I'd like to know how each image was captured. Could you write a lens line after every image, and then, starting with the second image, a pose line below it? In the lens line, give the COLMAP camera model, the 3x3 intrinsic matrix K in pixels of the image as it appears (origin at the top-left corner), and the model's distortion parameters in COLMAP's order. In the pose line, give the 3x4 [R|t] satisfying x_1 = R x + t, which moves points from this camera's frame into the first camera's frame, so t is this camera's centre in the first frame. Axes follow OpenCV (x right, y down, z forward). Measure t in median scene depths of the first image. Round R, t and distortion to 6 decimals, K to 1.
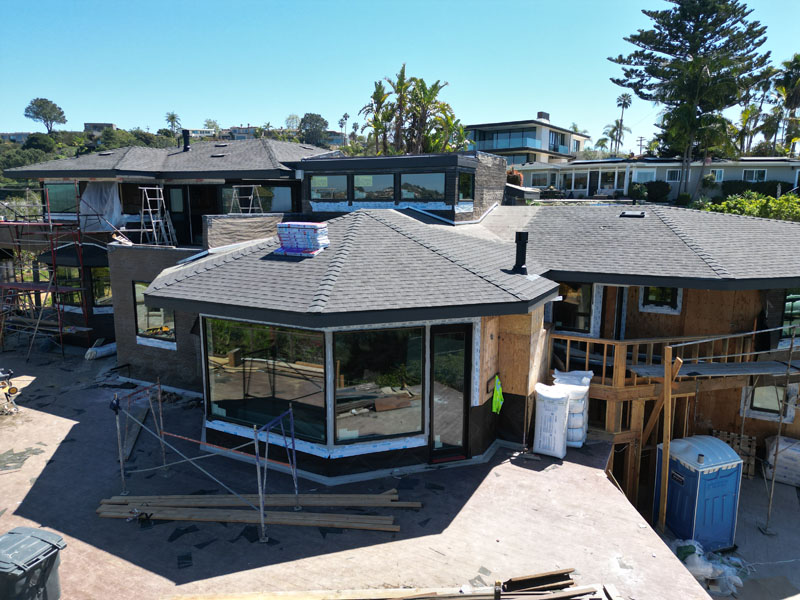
lens RADIAL K [[563.8, 0, 400.0], [0, 563.8, 300.0], [0, 0, 1]] dist [0.082039, -0.076790]
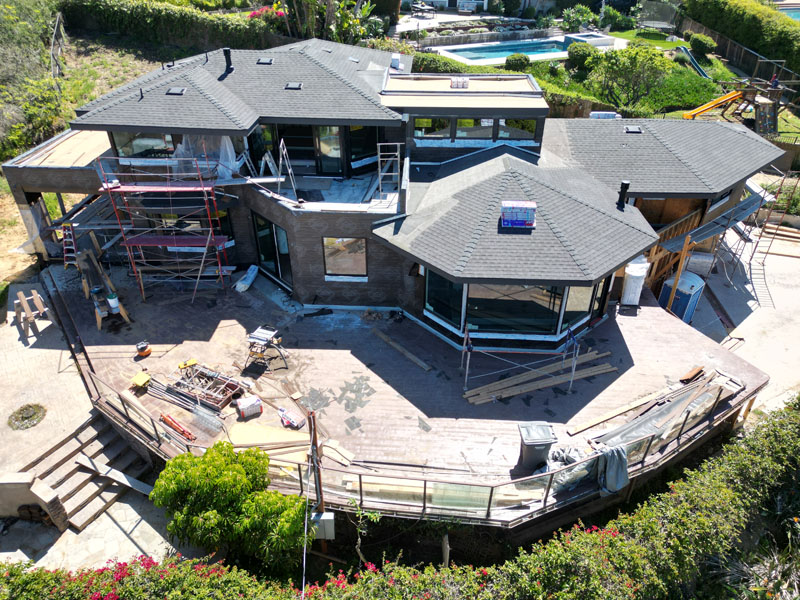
lens RADIAL K [[563.8, 0, 400.0], [0, 563.8, 300.0], [0, 0, 1]] dist [0.082039, -0.076790]
pose [[0.907705, -0.227950, 0.352293, -1.026988], [0.073300, 0.912805, 0.401765, -0.515847], [-0.413157, -0.338861, 0.845266, -0.221970]]
